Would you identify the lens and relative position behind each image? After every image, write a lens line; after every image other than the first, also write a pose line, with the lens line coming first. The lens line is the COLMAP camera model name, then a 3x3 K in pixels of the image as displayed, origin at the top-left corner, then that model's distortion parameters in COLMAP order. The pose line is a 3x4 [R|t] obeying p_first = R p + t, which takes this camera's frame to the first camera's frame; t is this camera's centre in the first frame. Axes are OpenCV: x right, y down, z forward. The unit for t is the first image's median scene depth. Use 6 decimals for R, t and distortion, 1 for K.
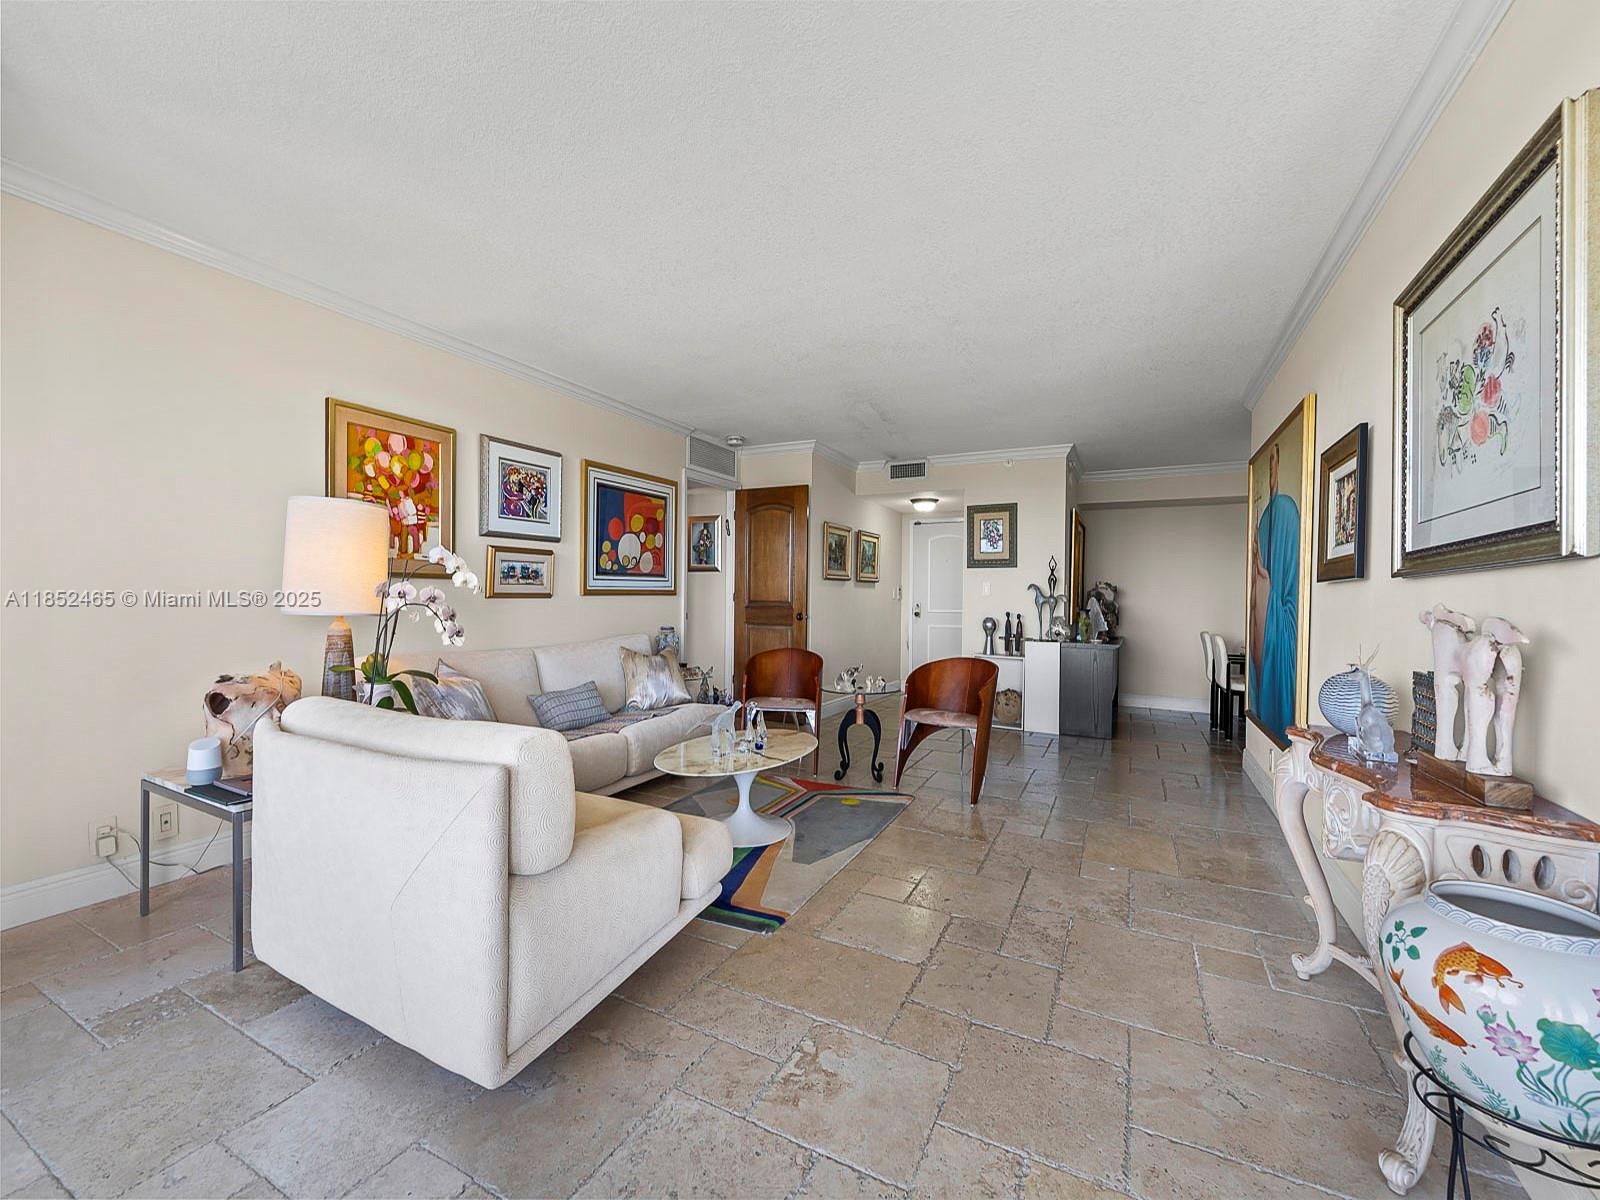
lens RADIAL K [[650.7, 0, 798.4], [0, 650.7, 607.3], [0, 0, 1]] dist [0.000276, -0.000543]
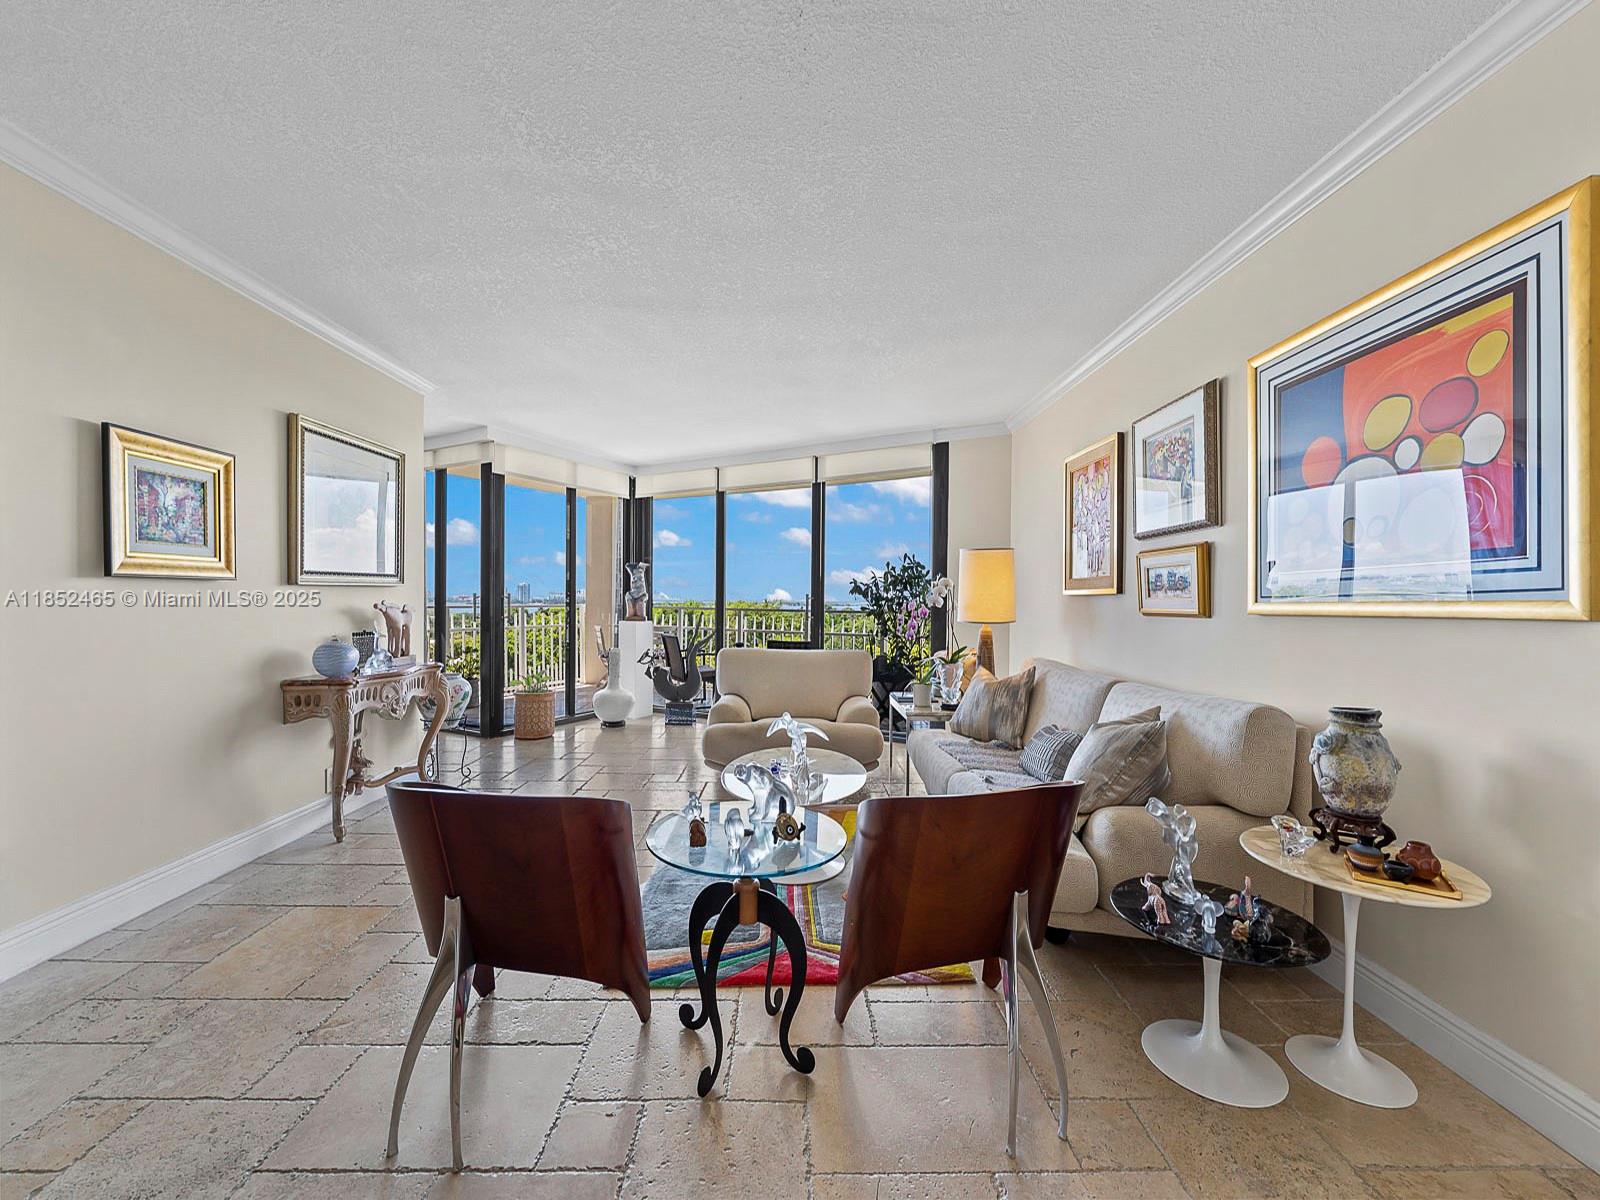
lens RADIAL K [[650.7, 0, 798.4], [0, 650.7, 607.3], [0, 0, 1]] dist [0.000276, -0.000543]
pose [[-0.878104, -0.013853, -0.478269, 0.240067], [-0.024915, 0.999549, 0.016791, -0.023051], [0.477820, 0.026660, -0.878053, 1.245644]]
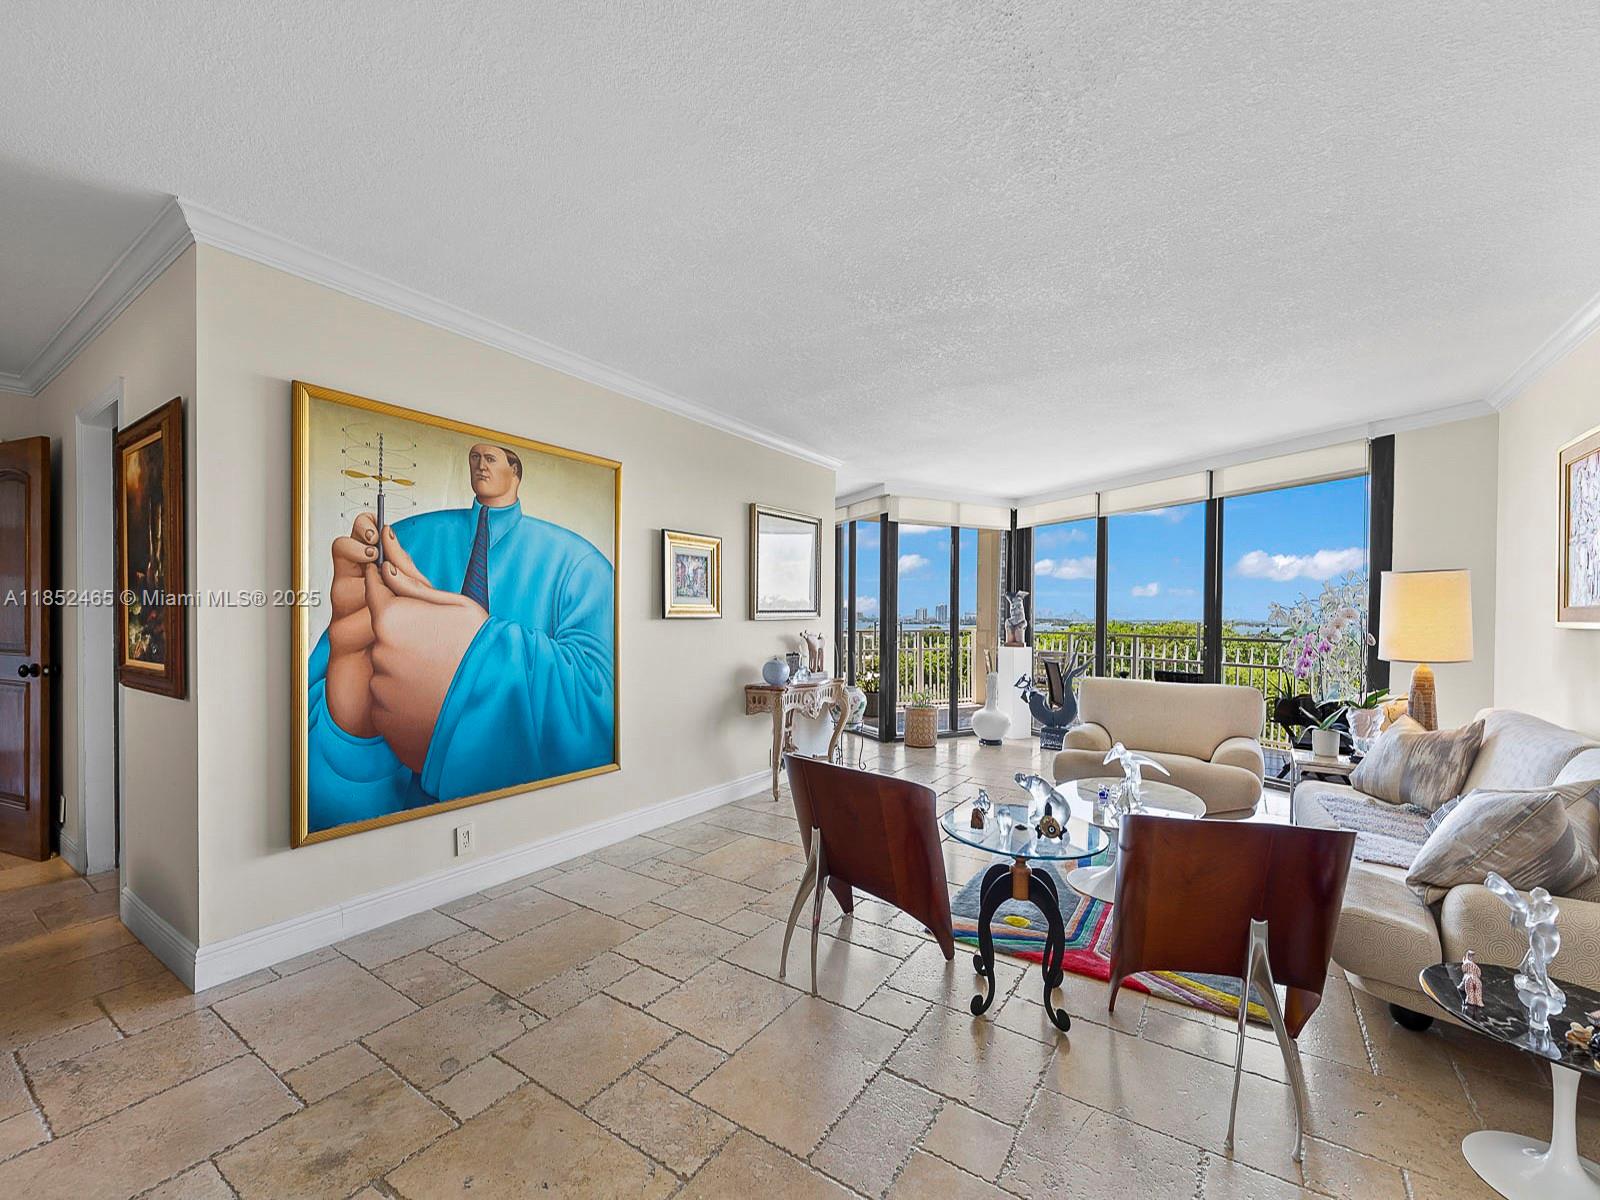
lens RADIAL K [[664.9, 0, 801.2], [0, 664.9, 622.2], [0, 0, 1]] dist [0.000541, -0.000213]
pose [[-0.993764, -0.018525, 0.109950, 0.193264], [-0.016219, 0.999630, 0.021832, -0.042052], [-0.110314, 0.019912, -0.993697, 1.395605]]
